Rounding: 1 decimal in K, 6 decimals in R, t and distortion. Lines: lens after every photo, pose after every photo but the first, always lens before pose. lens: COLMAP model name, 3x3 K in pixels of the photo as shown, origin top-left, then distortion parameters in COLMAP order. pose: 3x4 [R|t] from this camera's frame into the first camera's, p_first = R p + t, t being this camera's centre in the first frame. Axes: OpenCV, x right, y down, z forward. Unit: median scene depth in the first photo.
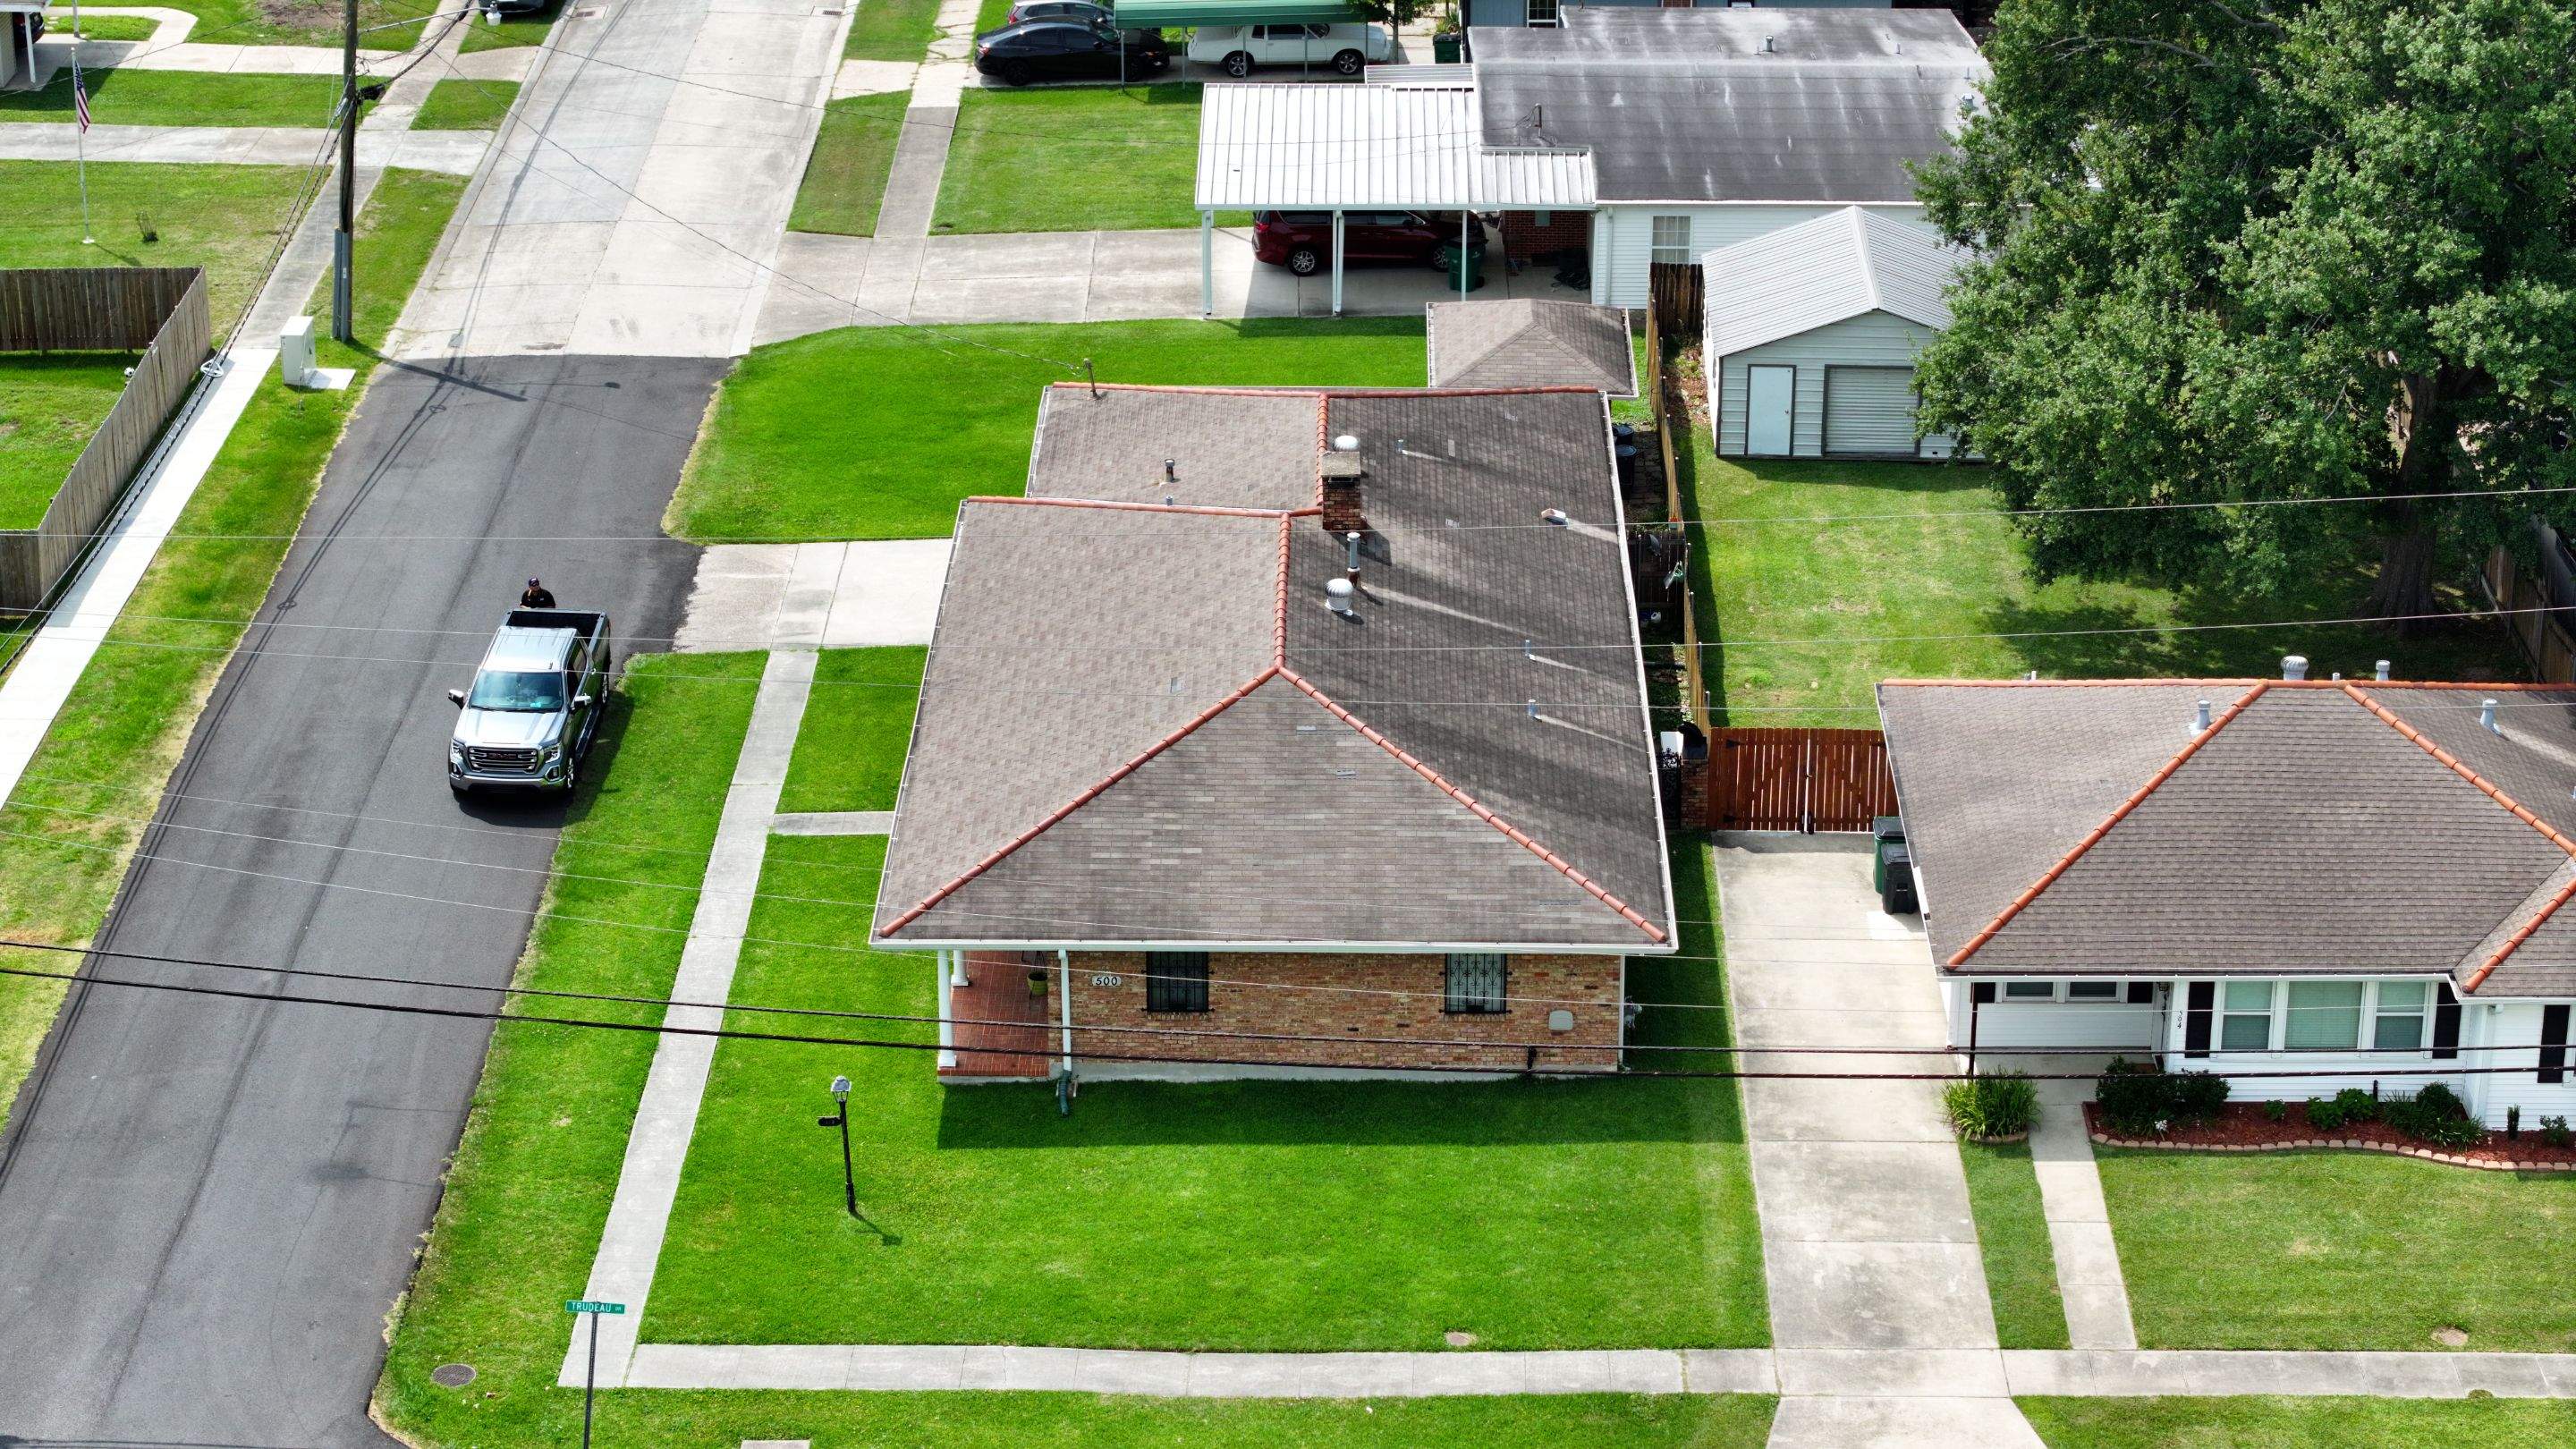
lens RADIAL K [[5134.3, 0, 1288.0], [0, 5134.3, 724.5], [0, 0, 1]] dist [-0.225074, 1.126700]
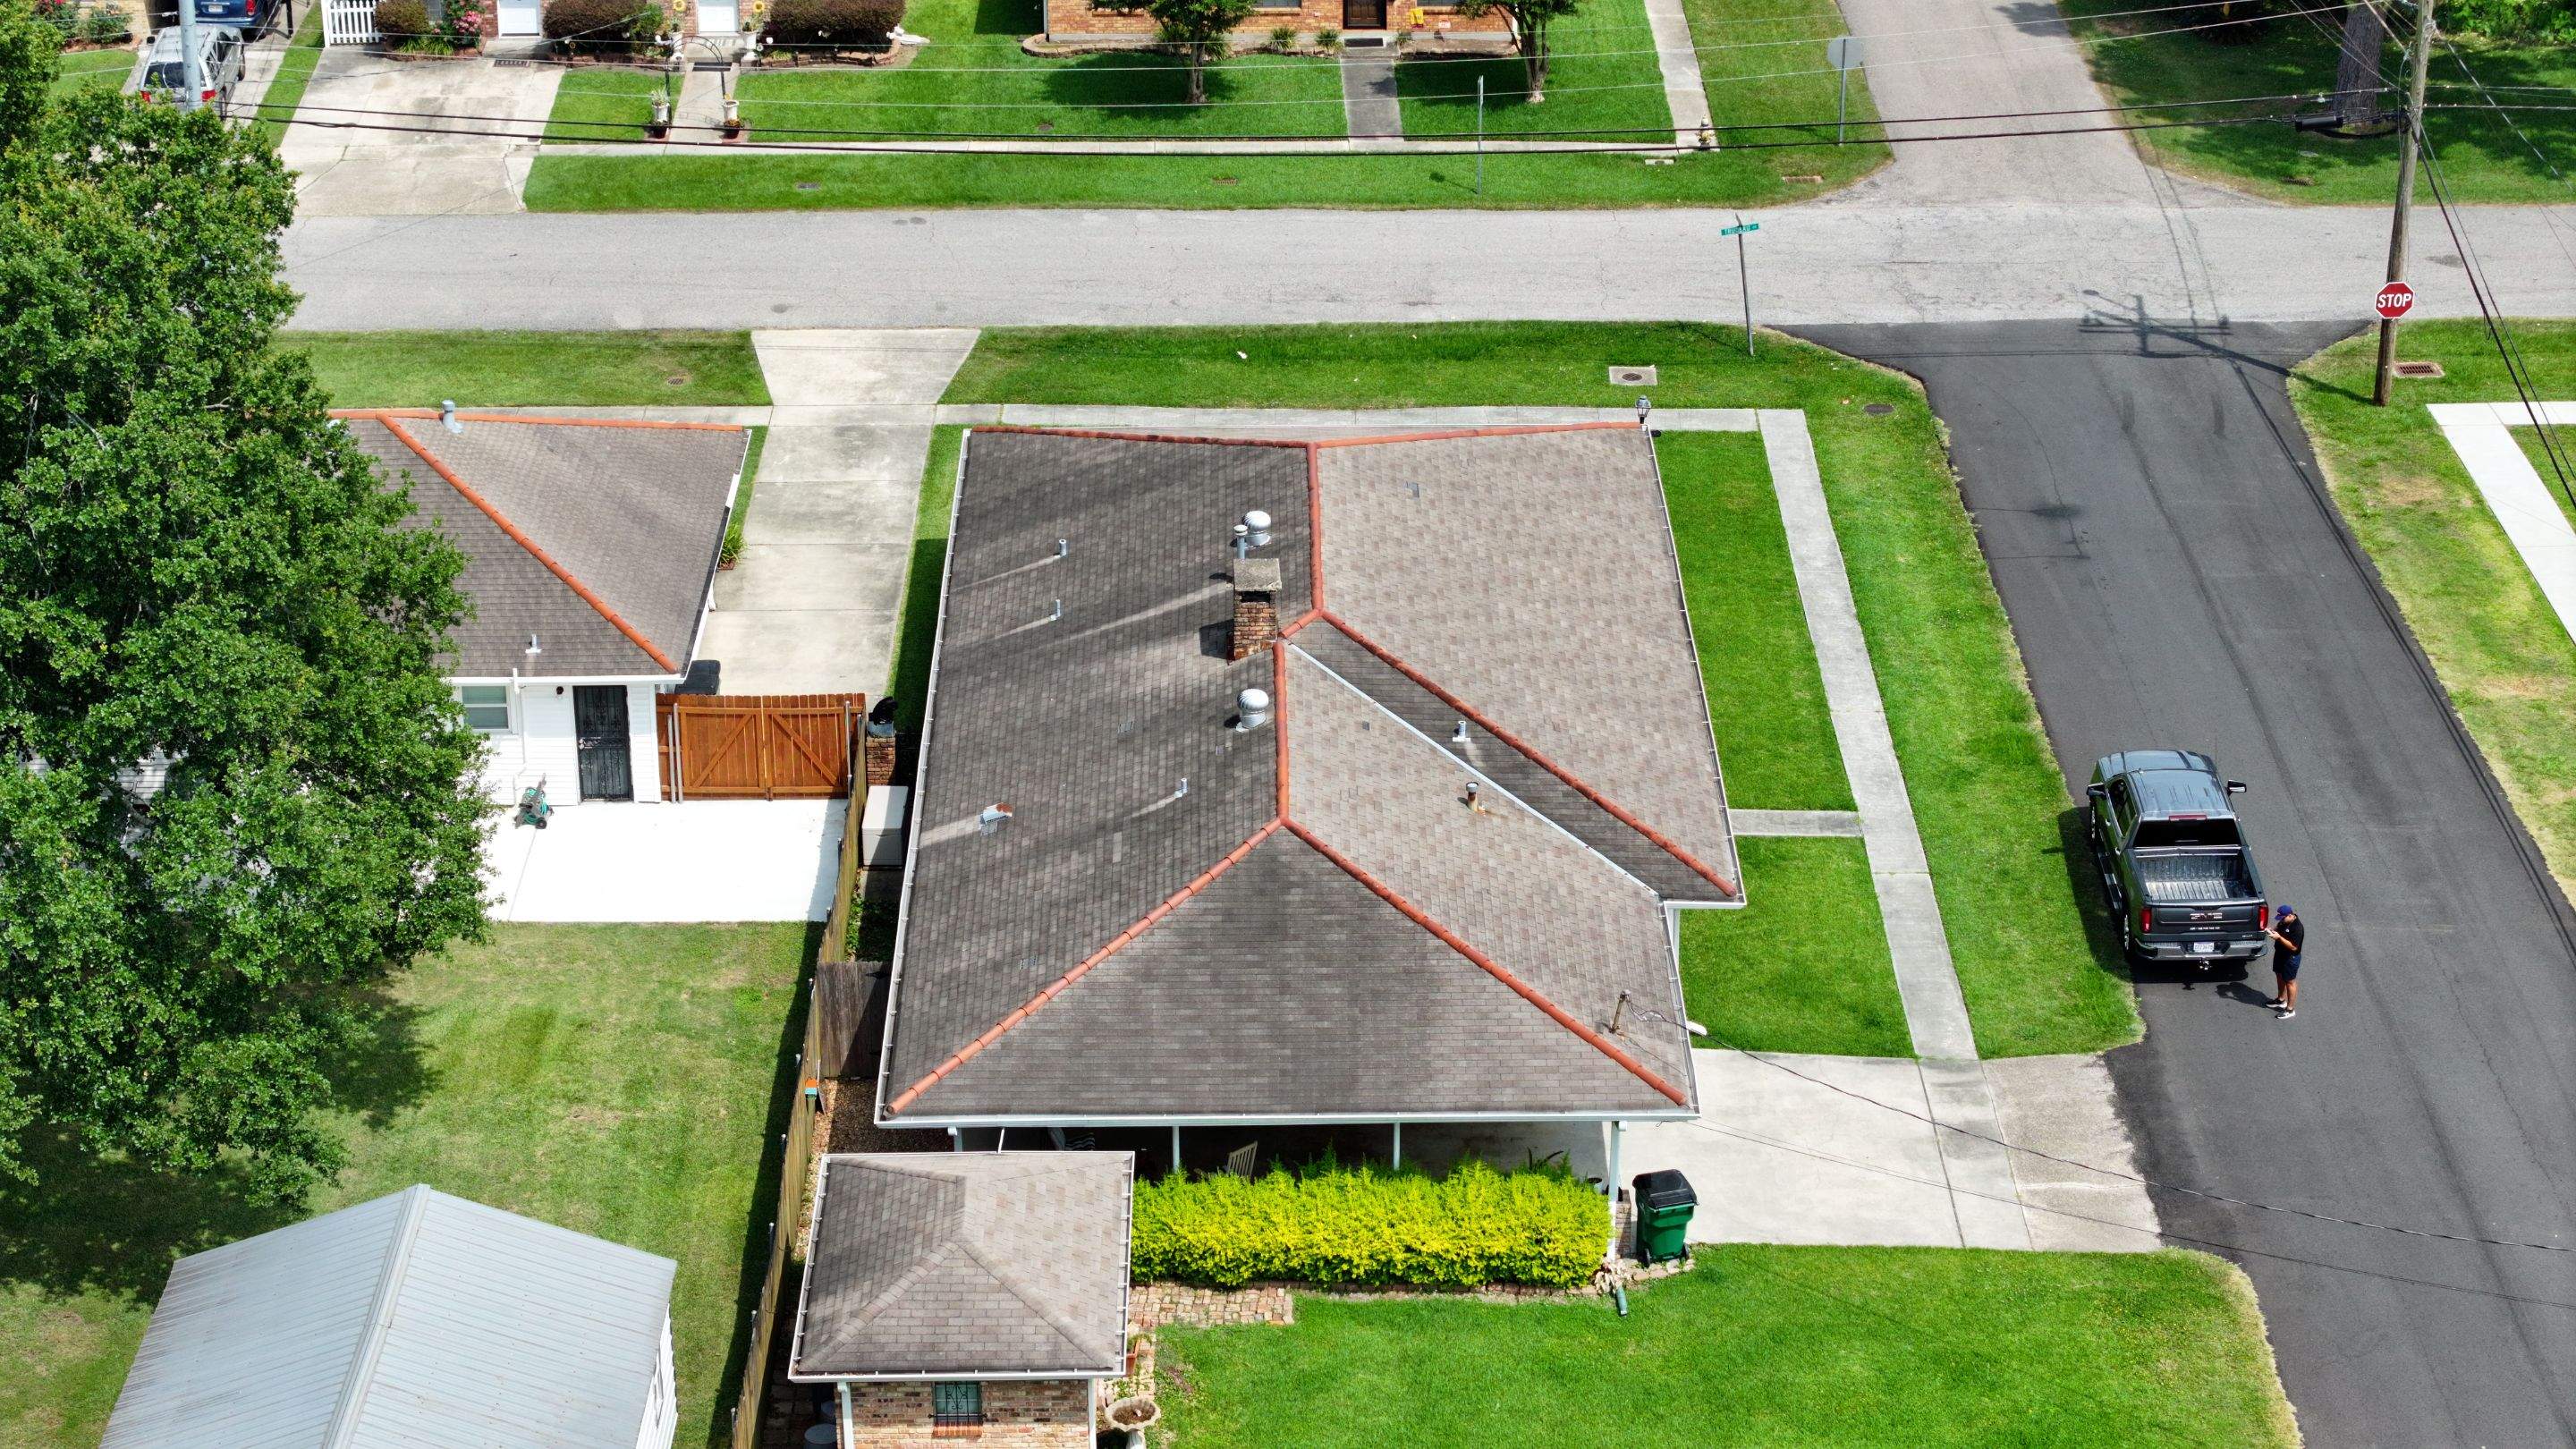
lens RADIAL K [[5134.3, 0, 1288.0], [0, 5134.3, 724.5], [0, 0, 1]] dist [-0.225074, 1.126700]
pose [[-0.999700, 0.017287, -0.017376, 0.019124], [-0.001017, 0.679036, 0.734104, -0.661538], [0.024489, 0.733901, -0.678815, 1.575218]]
